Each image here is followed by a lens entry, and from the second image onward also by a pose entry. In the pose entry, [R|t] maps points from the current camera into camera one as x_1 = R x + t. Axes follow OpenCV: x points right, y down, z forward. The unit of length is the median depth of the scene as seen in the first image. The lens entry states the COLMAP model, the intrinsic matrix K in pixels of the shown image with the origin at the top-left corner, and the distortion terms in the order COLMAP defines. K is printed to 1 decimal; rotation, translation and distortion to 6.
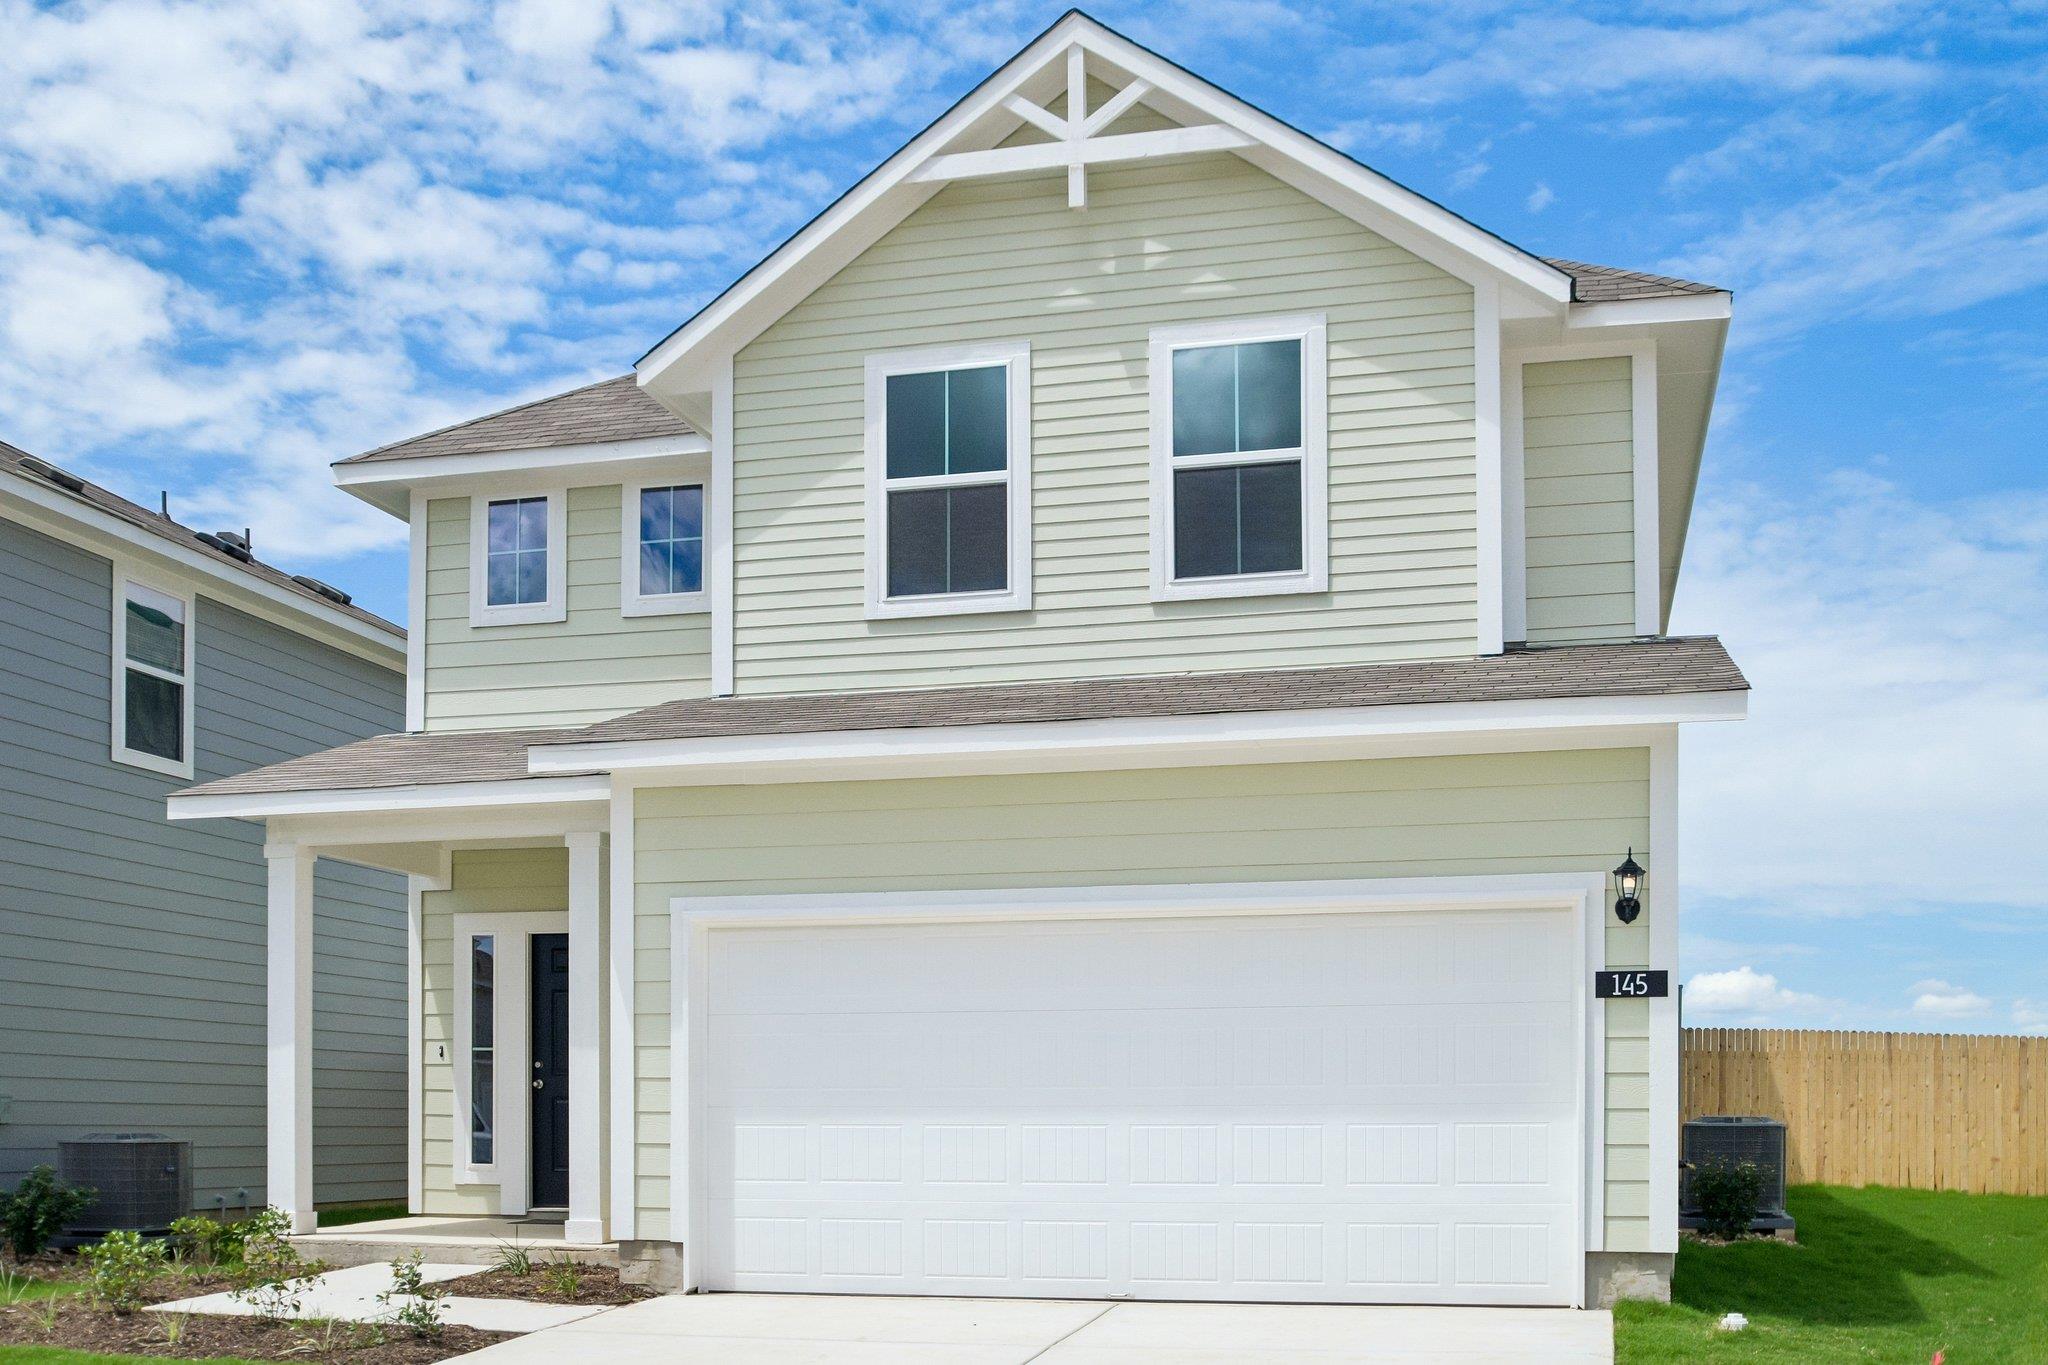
lens RADIAL K [[2123.1, 0, 1022.2], [0, 2123.1, 695.0], [0, 0, 1]] dist [-0.059193, 0.000000]
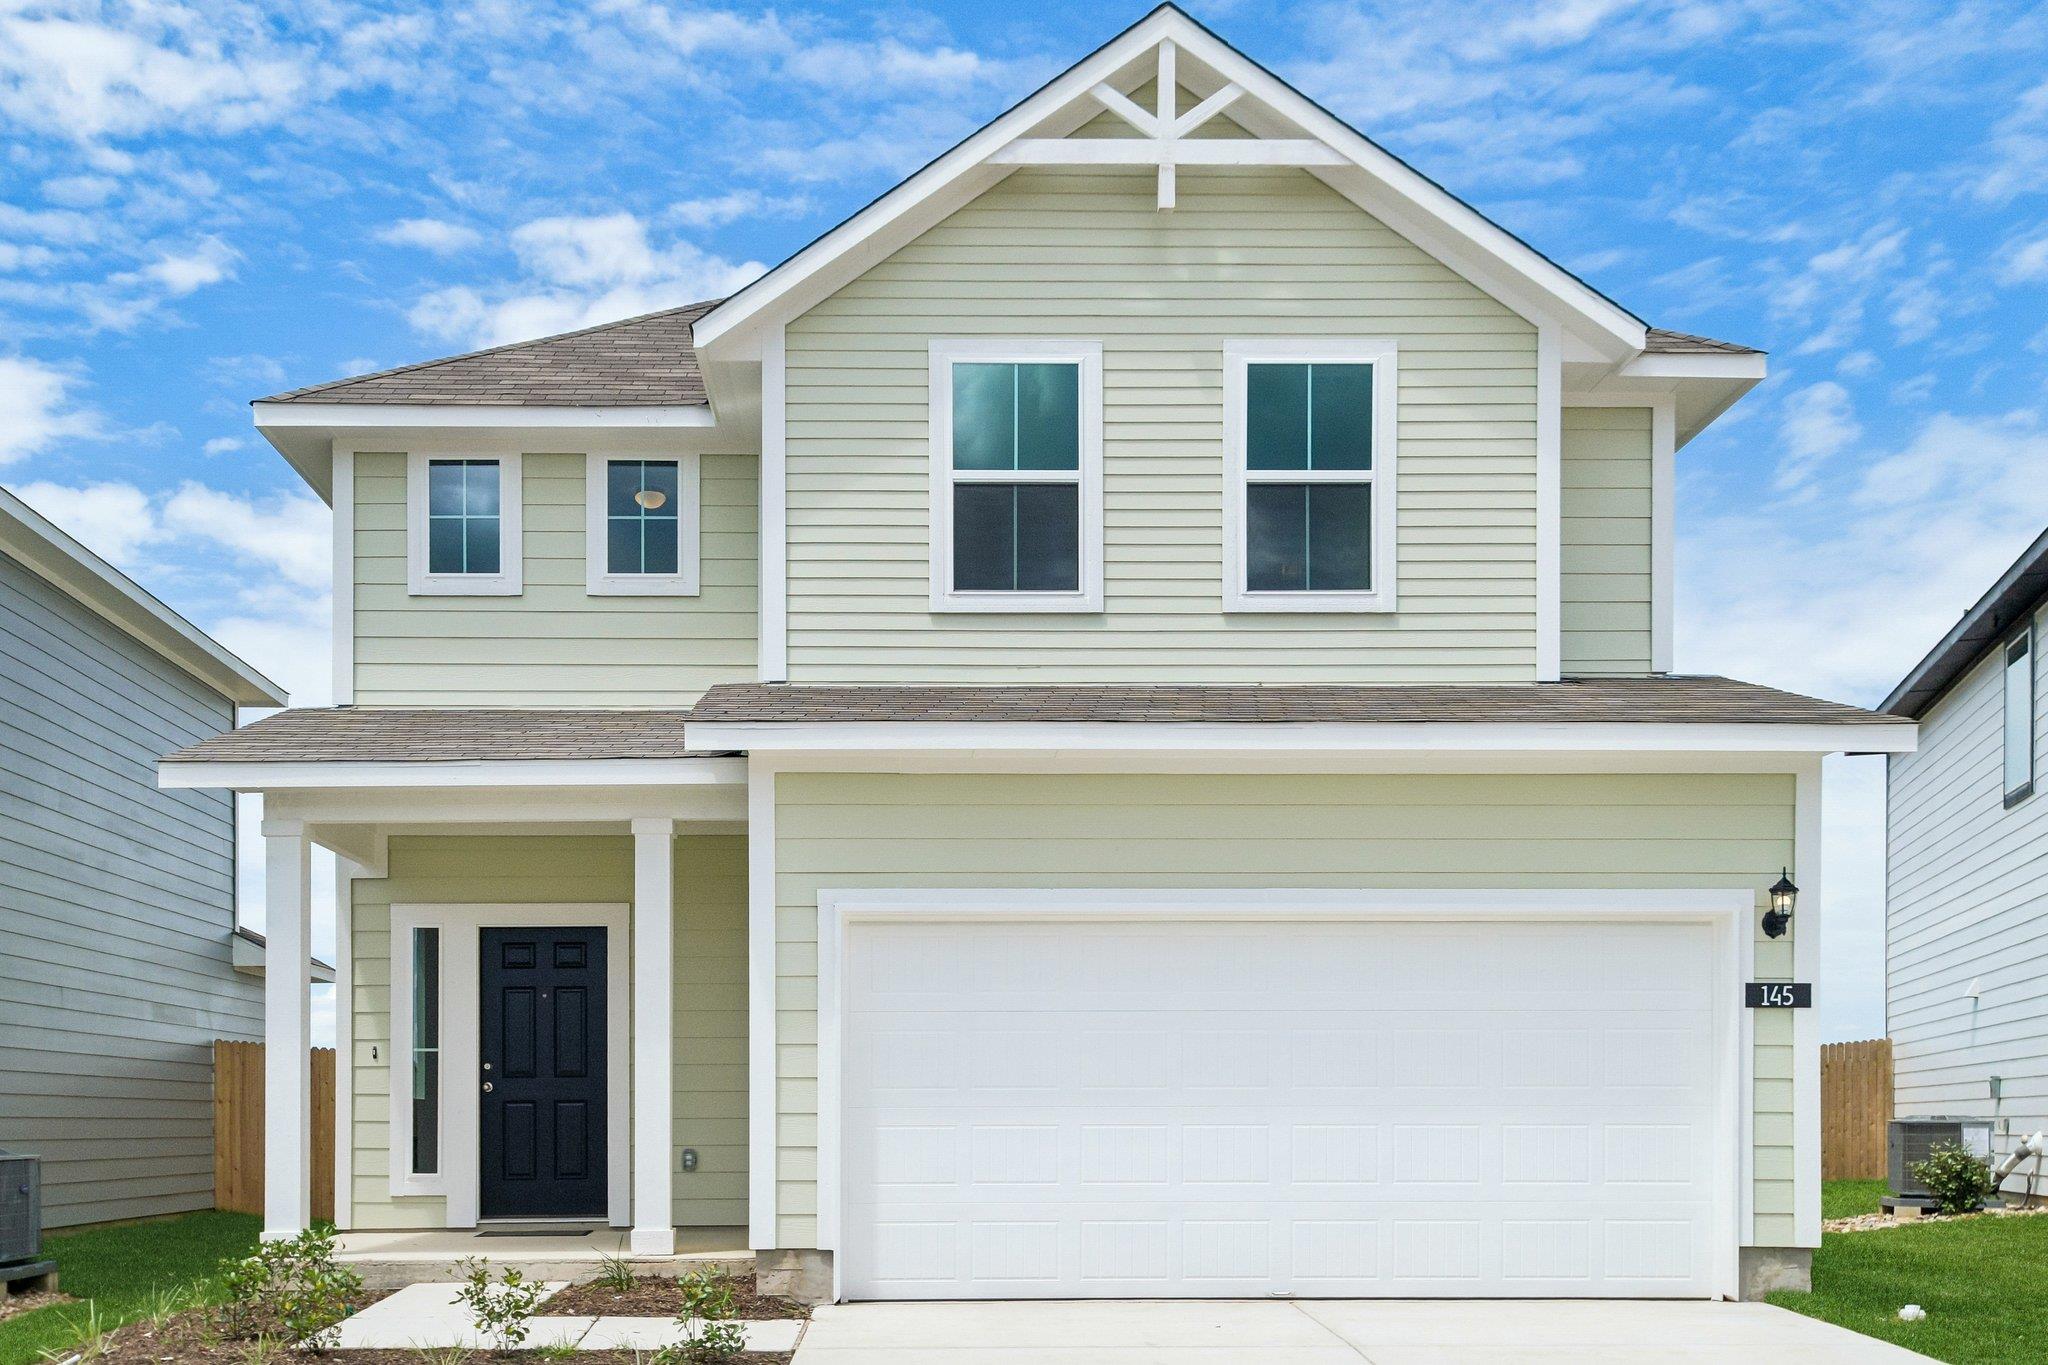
lens RADIAL K [[1981.6, 0, 904.9], [0, 1981.6, 806.5], [0, 0, 1]] dist [0.034371, 0.000000]
pose [[0.964411, 0.039383, 0.261457, -0.324535], [-0.049652, 0.998228, 0.032782, 0.024917], [-0.259703, -0.044597, 0.964658, 0.119601]]
